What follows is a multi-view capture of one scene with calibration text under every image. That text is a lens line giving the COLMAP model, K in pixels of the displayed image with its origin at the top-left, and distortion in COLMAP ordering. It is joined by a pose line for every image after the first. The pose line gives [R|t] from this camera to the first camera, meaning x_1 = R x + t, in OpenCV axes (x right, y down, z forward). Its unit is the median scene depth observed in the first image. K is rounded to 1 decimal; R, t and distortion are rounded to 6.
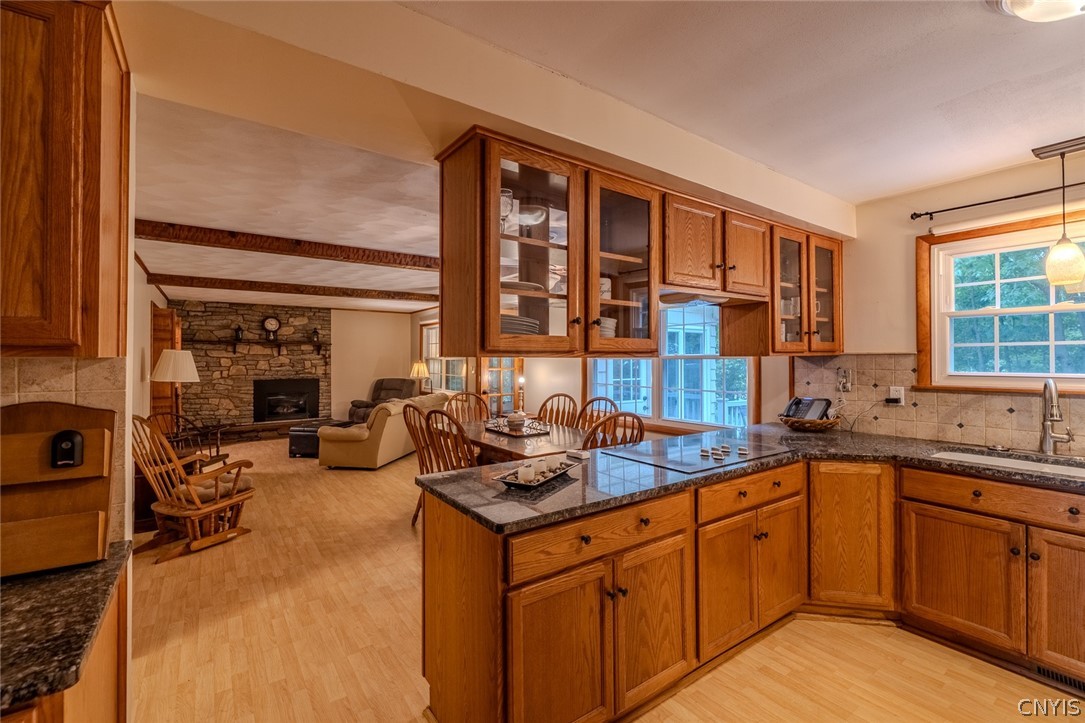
lens RADIAL K [[456.3, 0, 543.0], [0, 456.3, 353.2], [0, 0, 1]] dist [-0.002516, -0.000368]
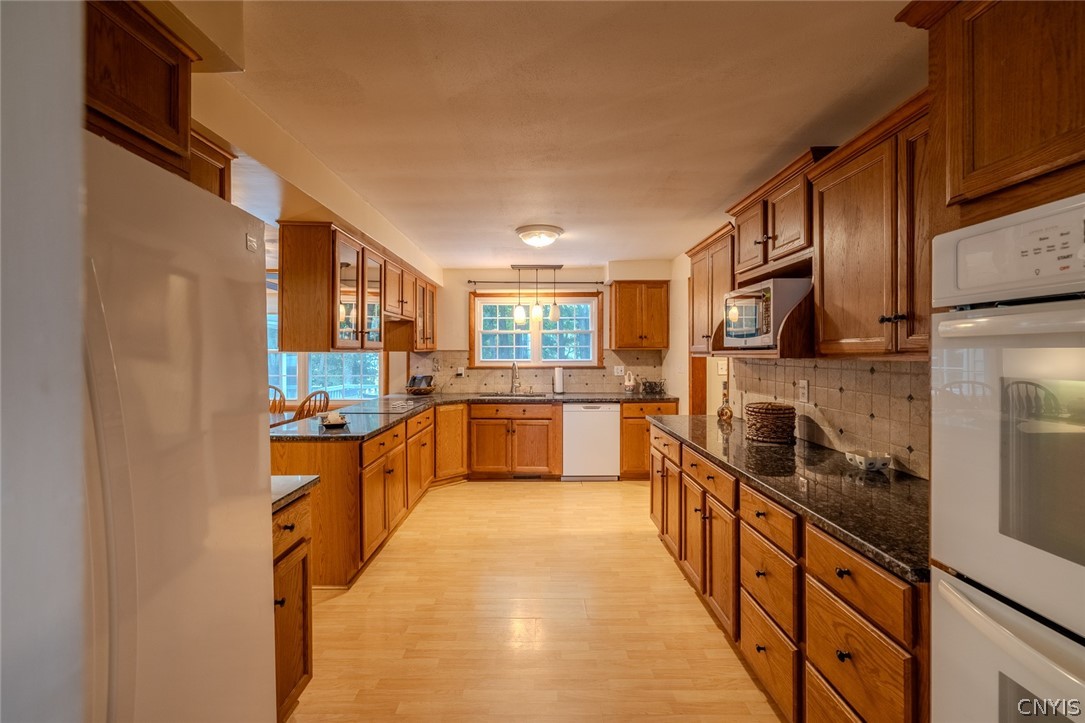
lens RADIAL K [[456.3, 0, 535.6], [0, 456.3, 355.3], [0, 0, 1]] dist [-0.002516, -0.000368]
pose [[0.572799, -0.004015, 0.819686, -0.747438], [-0.010919, 0.999862, 0.012528, -0.007379], [-0.819623, -0.016126, 0.572676, -0.440897]]
